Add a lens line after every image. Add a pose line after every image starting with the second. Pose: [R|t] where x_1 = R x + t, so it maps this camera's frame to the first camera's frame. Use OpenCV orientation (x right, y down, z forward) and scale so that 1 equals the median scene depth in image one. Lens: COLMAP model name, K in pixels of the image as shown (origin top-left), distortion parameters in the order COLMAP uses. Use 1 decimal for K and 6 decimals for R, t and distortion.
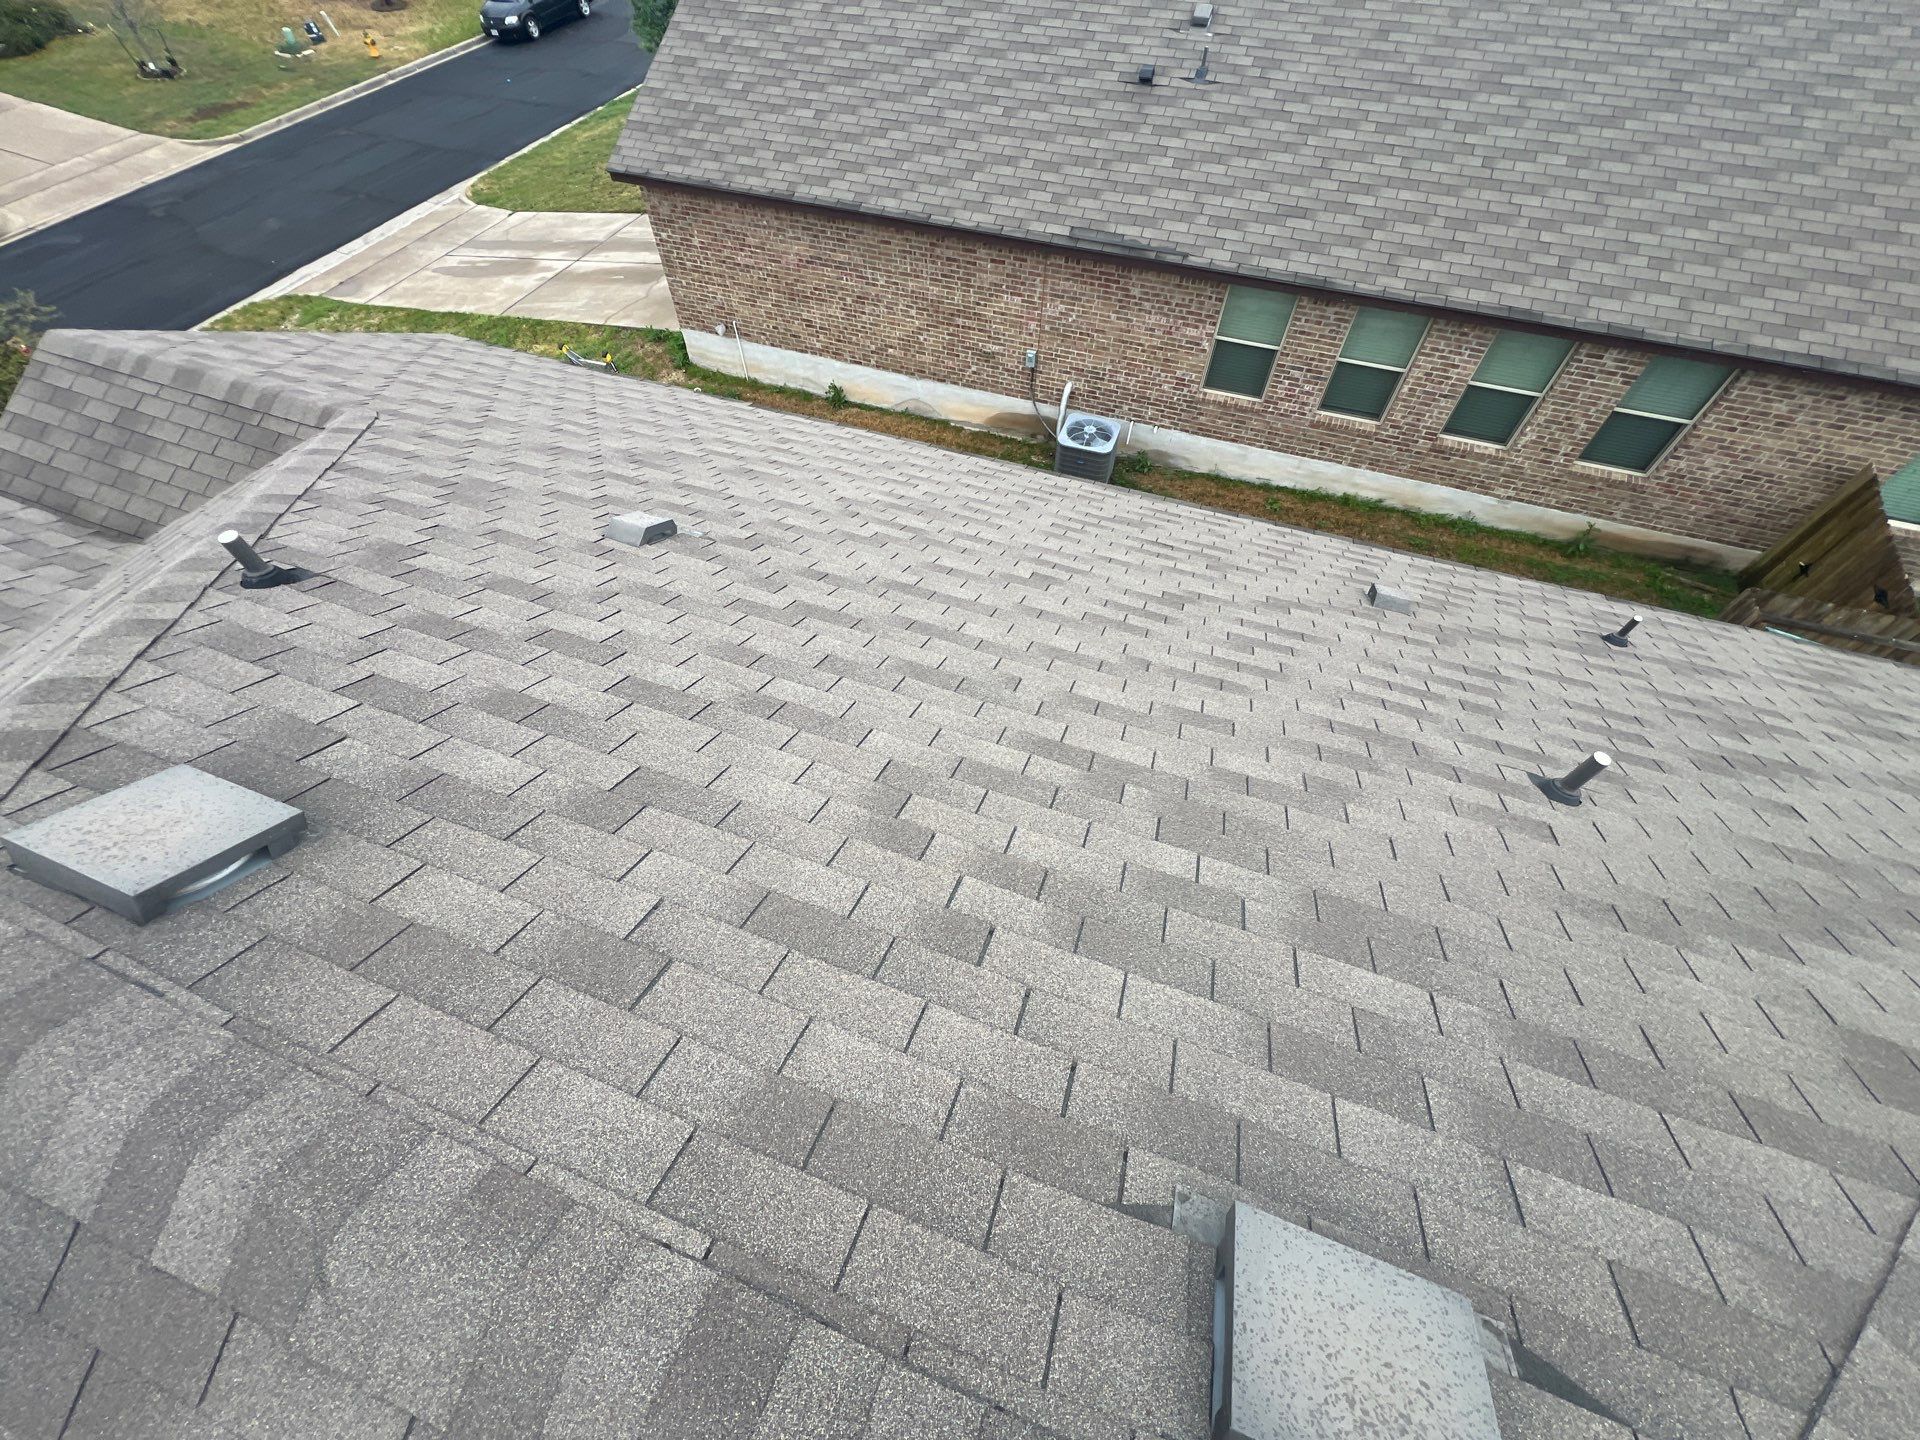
lens RADIAL K [[766.3, 0, 954.7], [0, 766.3, 718.7], [0, 0, 1]] dist [-0.002680, 0.000433]
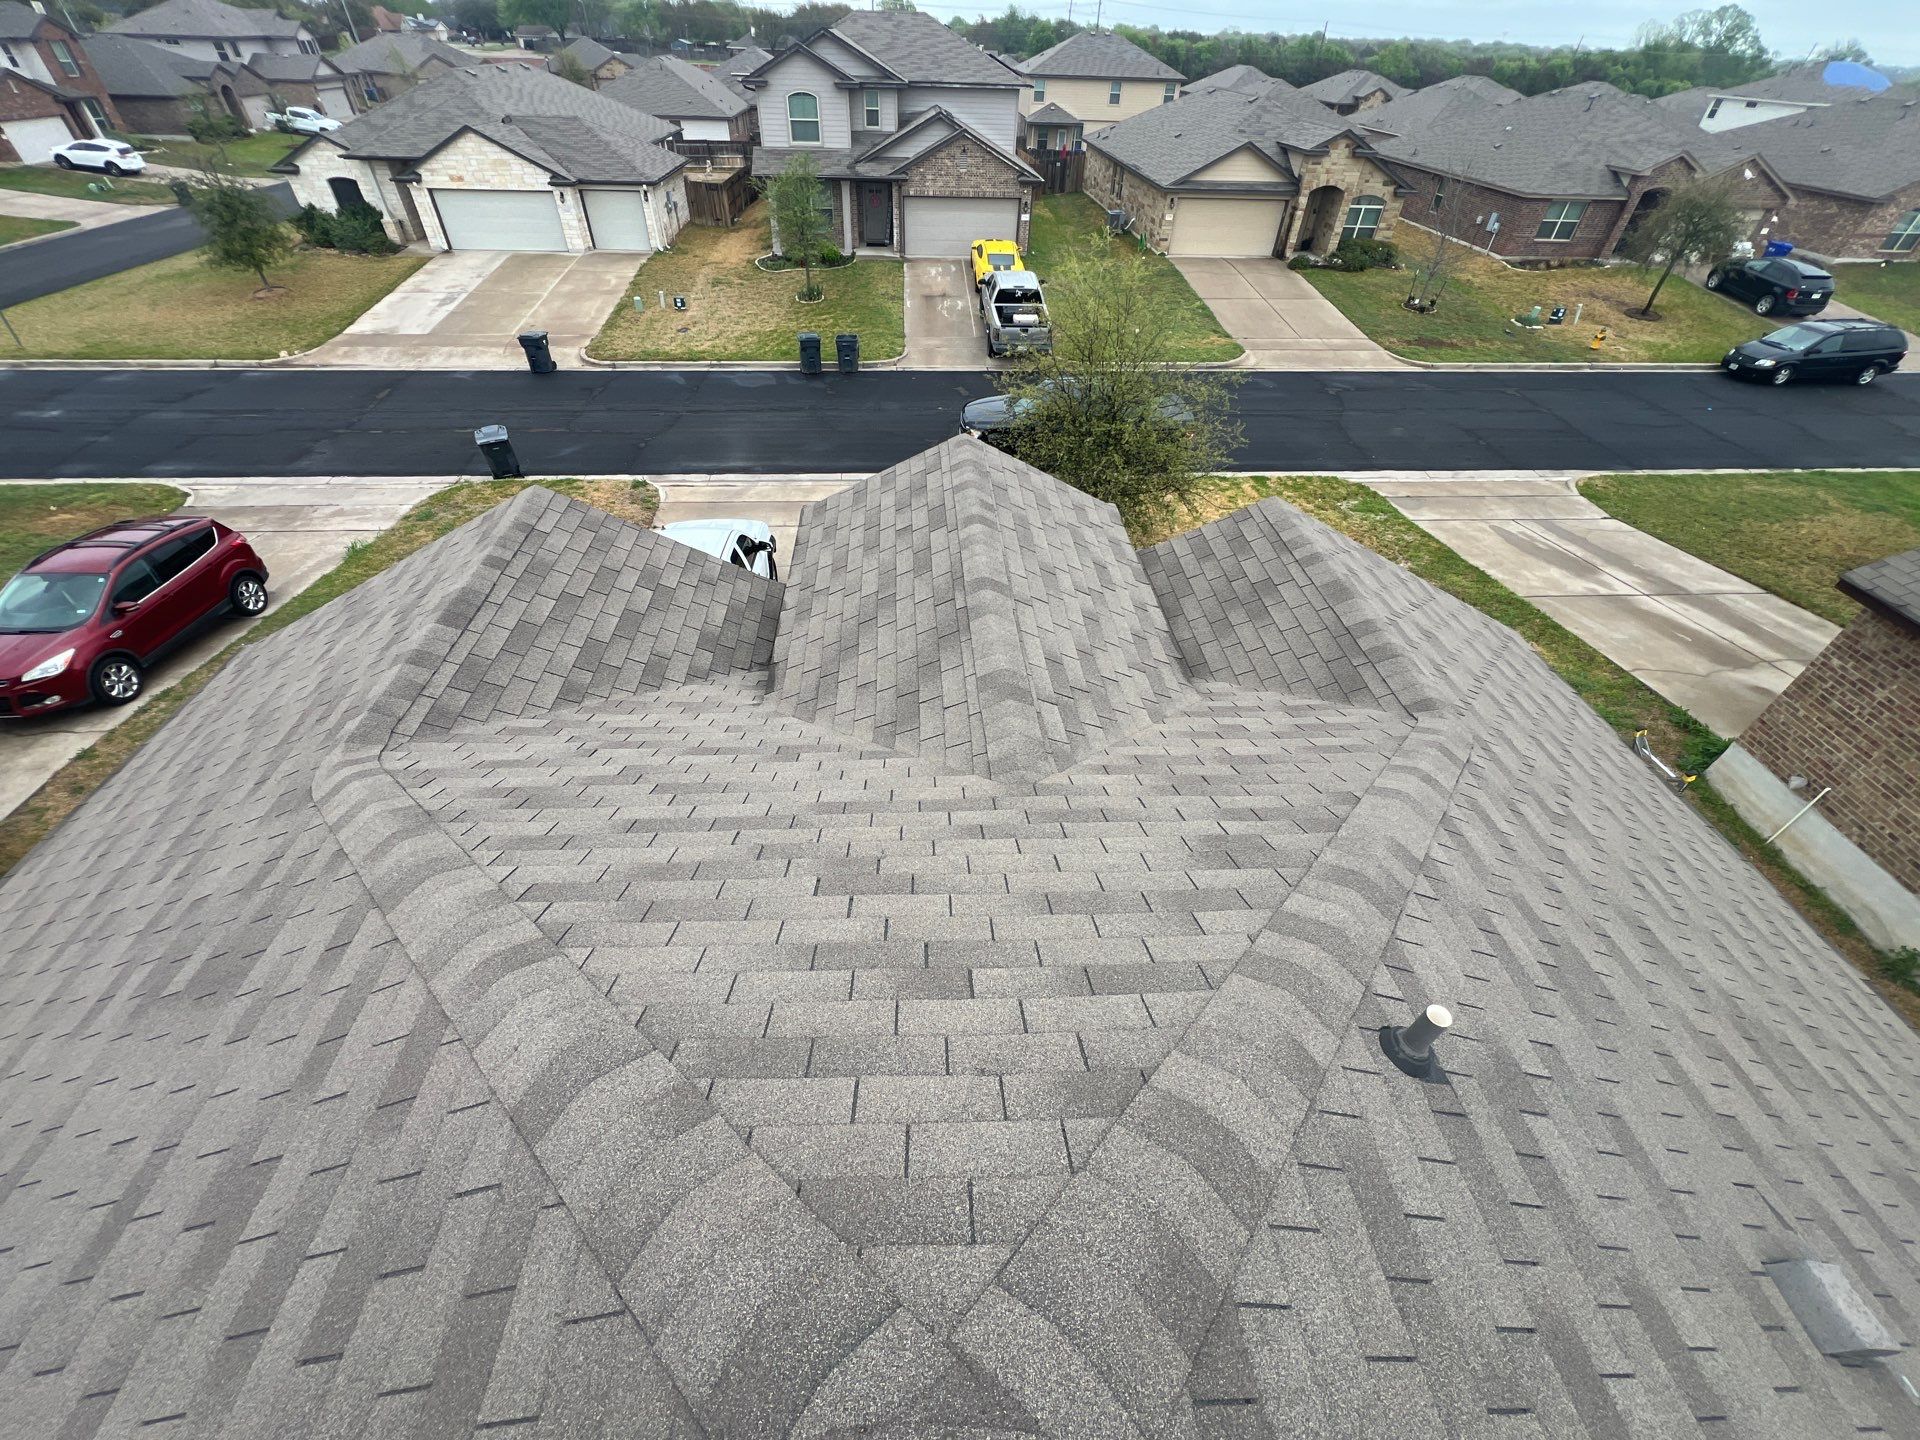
lens RADIAL K [[766.3, 0, 954.7], [0, 766.3, 718.7], [0, 0, 1]] dist [-0.002680, 0.000433]
pose [[0.403665, 0.620095, -0.672708, -0.247997], [-0.755608, 0.640532, 0.137025, -0.051420], [0.515860, 0.452991, 0.727109, 0.029799]]
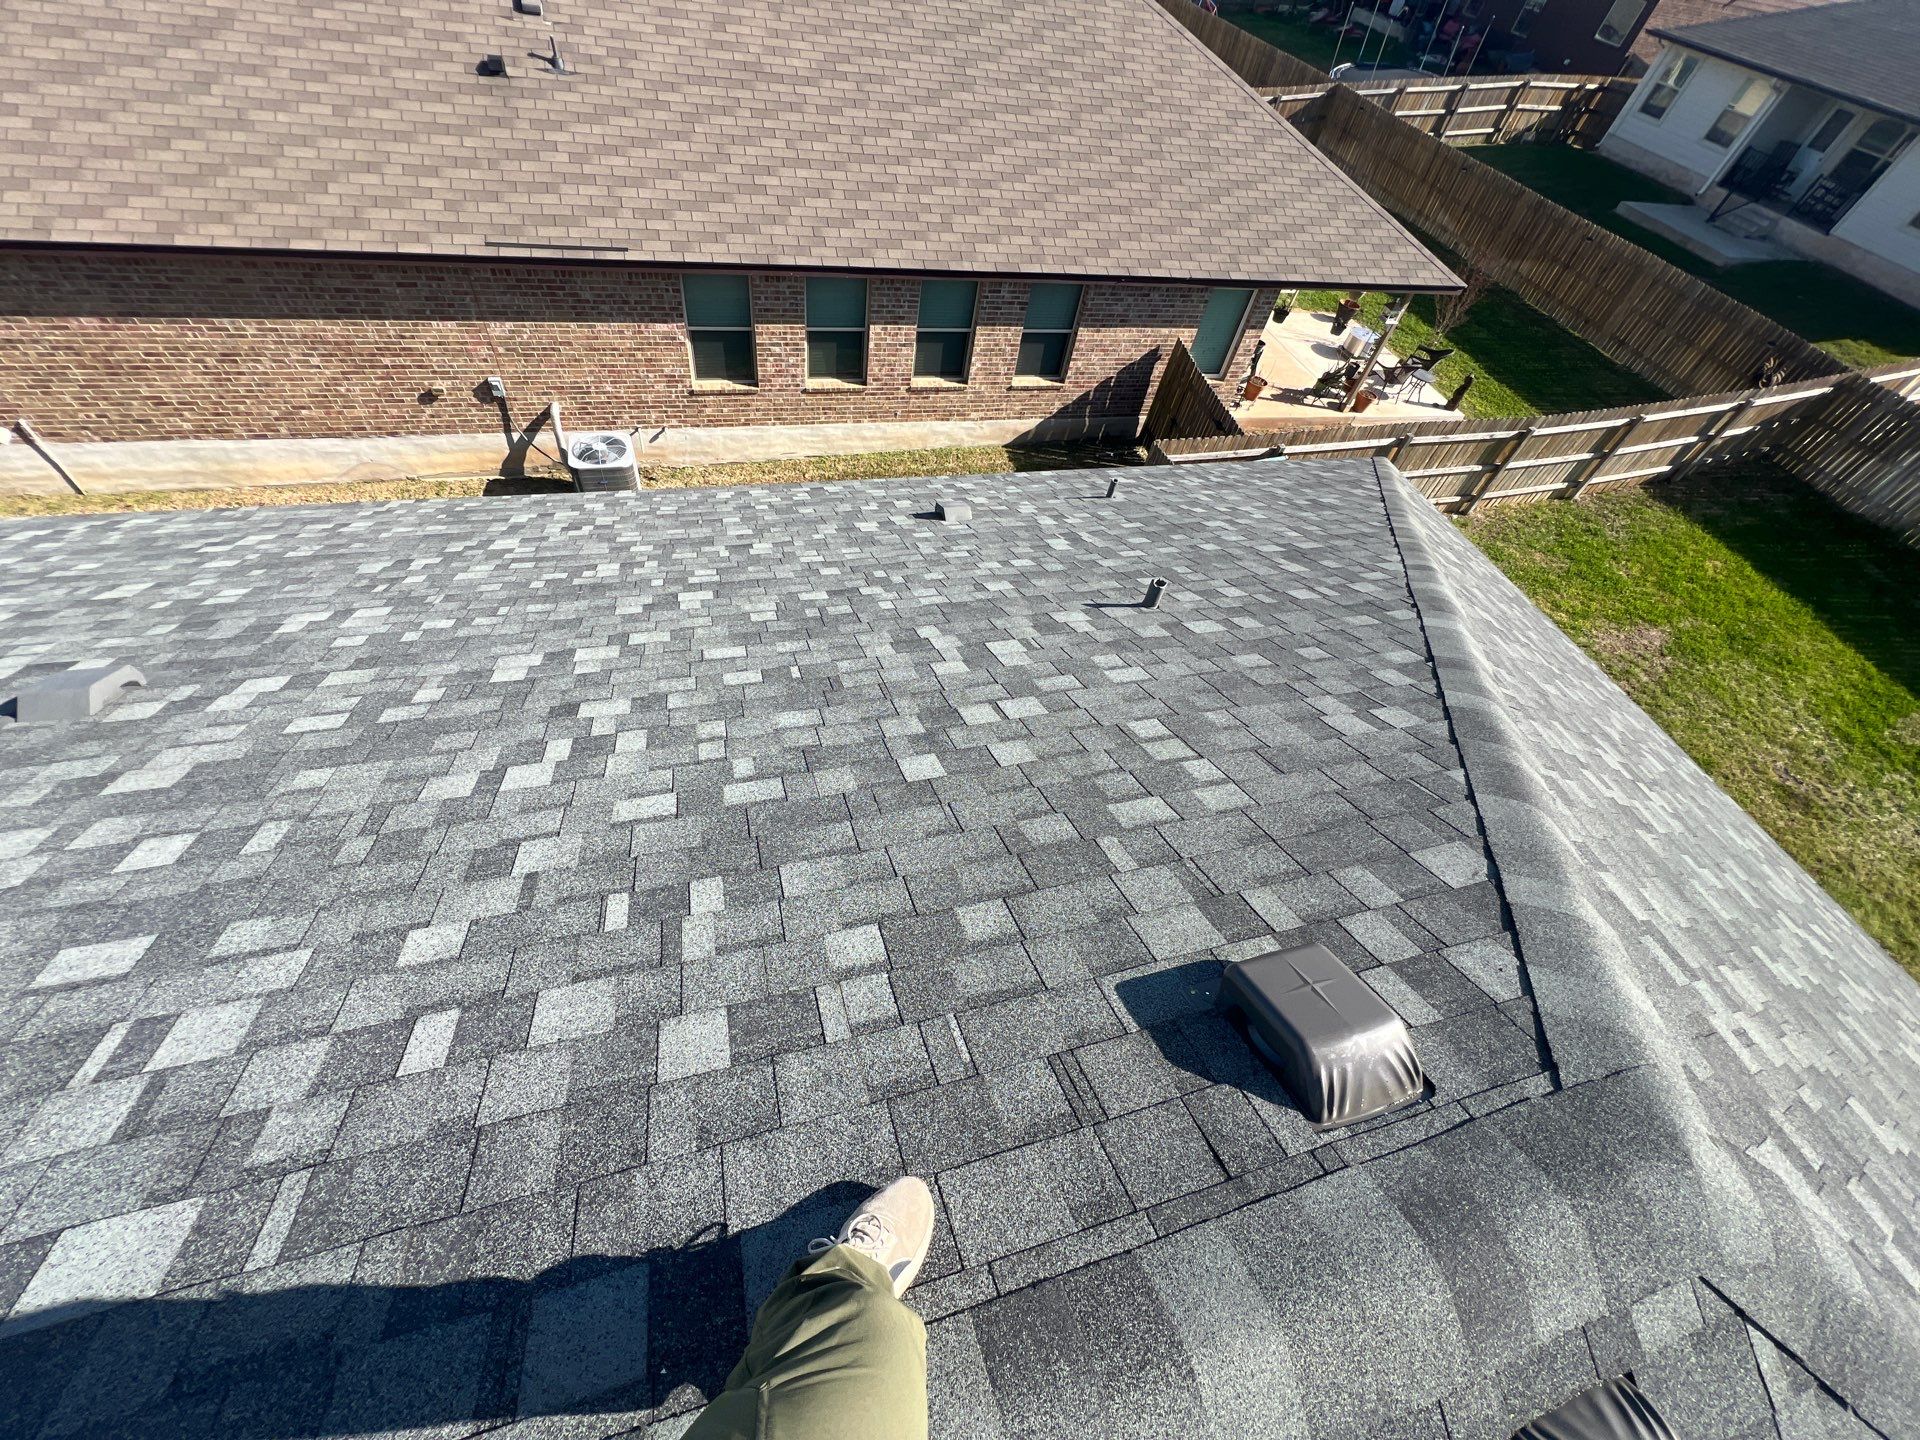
lens RADIAL K [[769.4, 0, 954.6], [0, 769.4, 719.4], [0, 0, 1]] dist [-0.004685, 0.001159]
pose [[0.799073, -0.391904, 0.455954, -0.041077], [0.393304, 0.914319, 0.096604, 0.006942], [-0.454747, 0.102135, 0.884745, 0.012935]]
